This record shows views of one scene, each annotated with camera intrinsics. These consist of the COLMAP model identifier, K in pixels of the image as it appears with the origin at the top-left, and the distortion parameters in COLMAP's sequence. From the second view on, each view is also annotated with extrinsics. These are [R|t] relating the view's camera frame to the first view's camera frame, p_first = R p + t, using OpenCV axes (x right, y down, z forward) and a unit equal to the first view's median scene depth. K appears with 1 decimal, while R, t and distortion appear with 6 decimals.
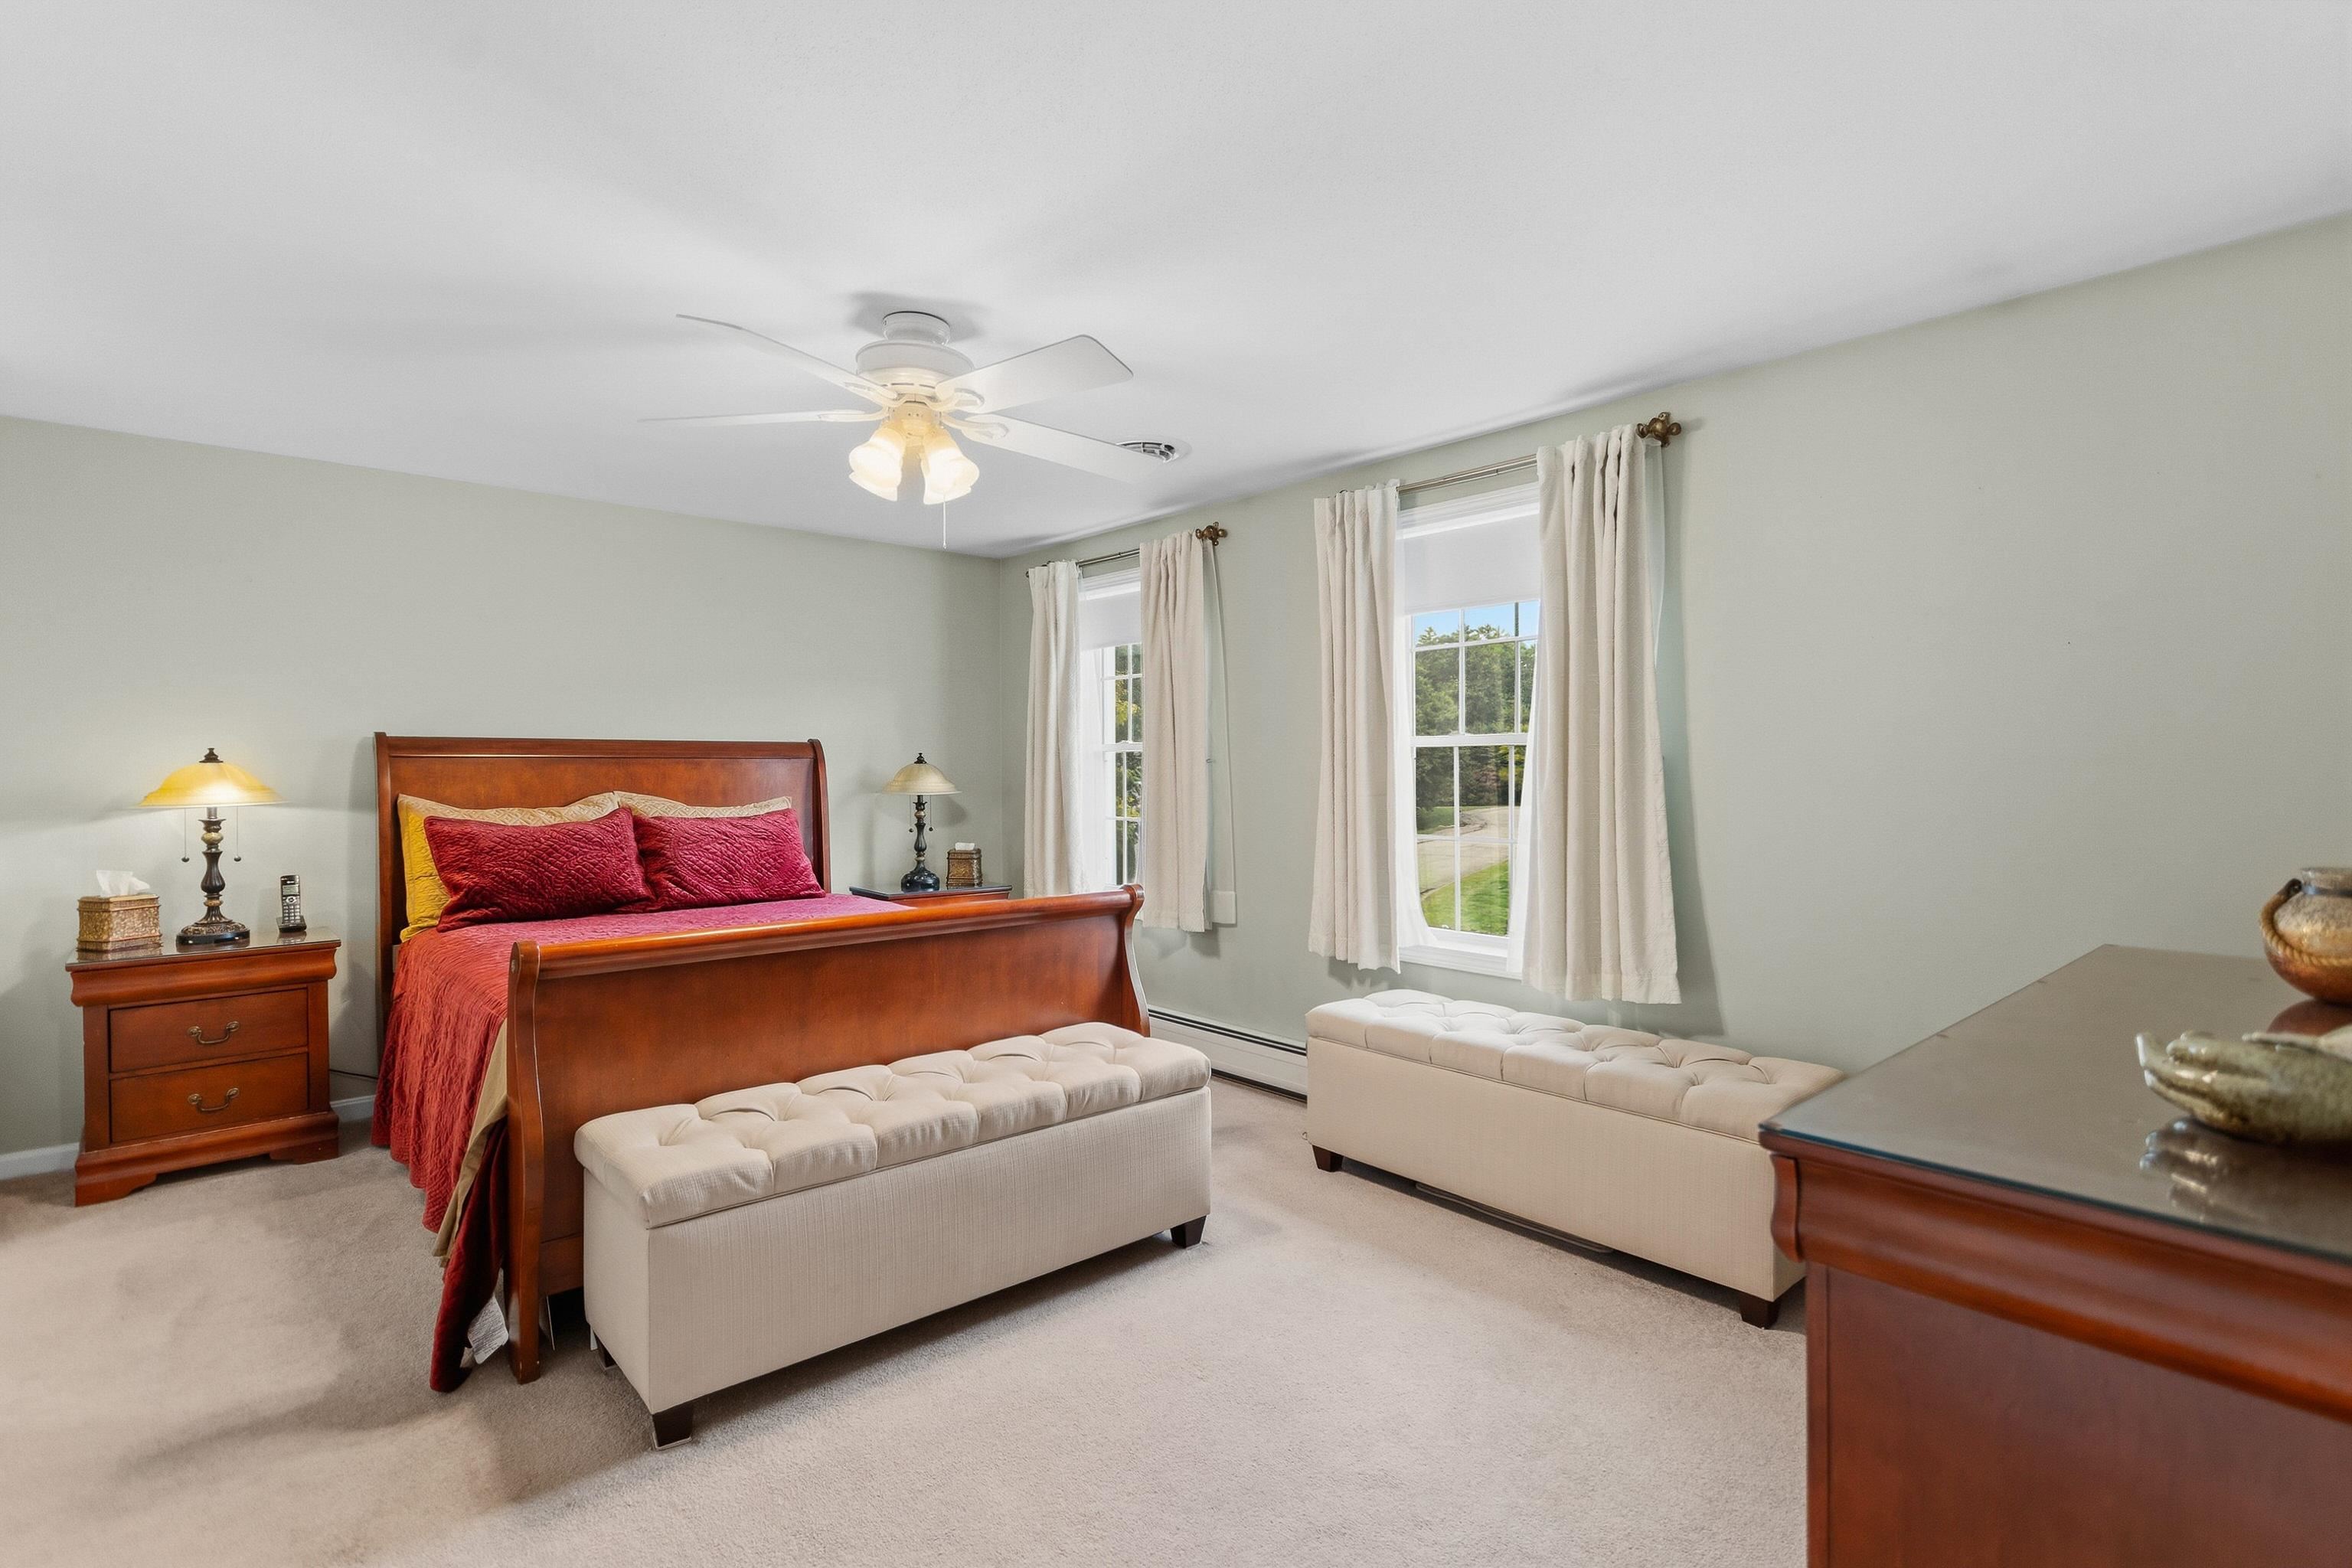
lens RADIAL K [[1117.2, 0, 1179.4], [0, 1117.2, 772.2], [0, 0, 1]] dist [0.001007, 0.003325]
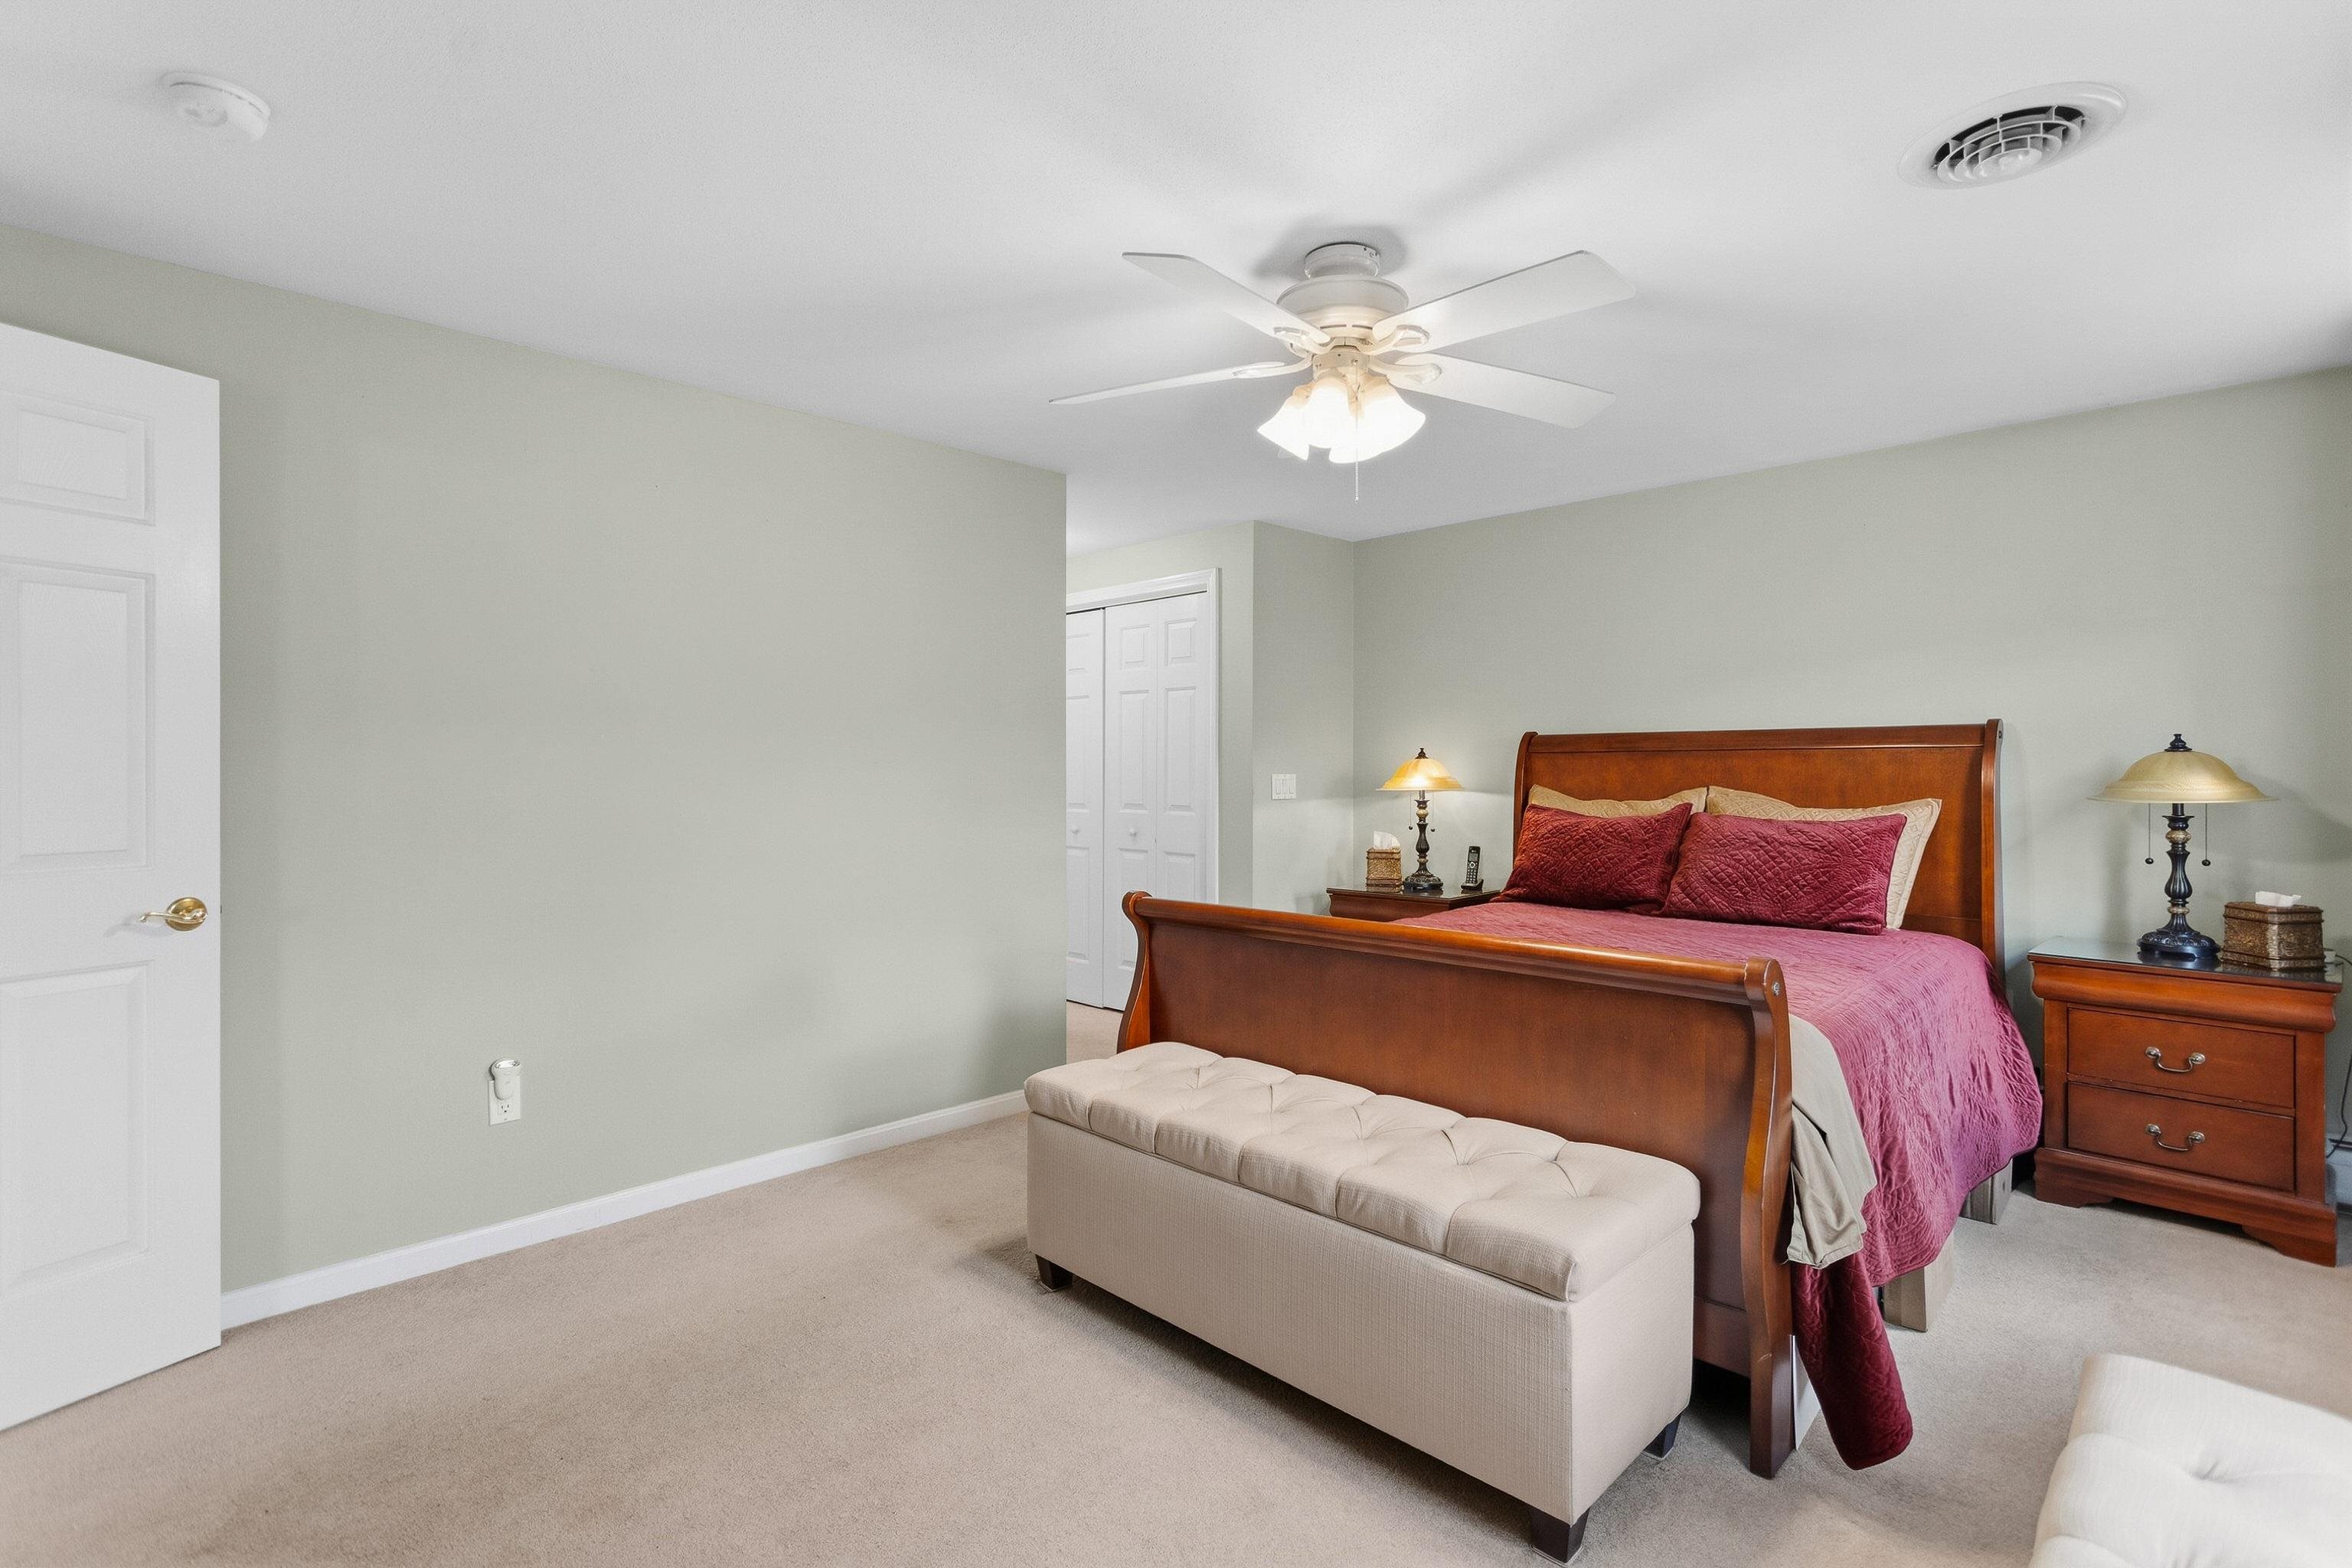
lens RADIAL K [[1117.2, 0, 1186.0], [0, 1117.2, 773.0], [0, 0, 1]] dist [0.001007, 0.003325]
pose [[0.069913, 0.006574, -0.997531, 0.430223], [-0.001496, 0.999978, 0.006485, 0.000872], [0.997552, 0.001039, 0.069921, 0.552996]]
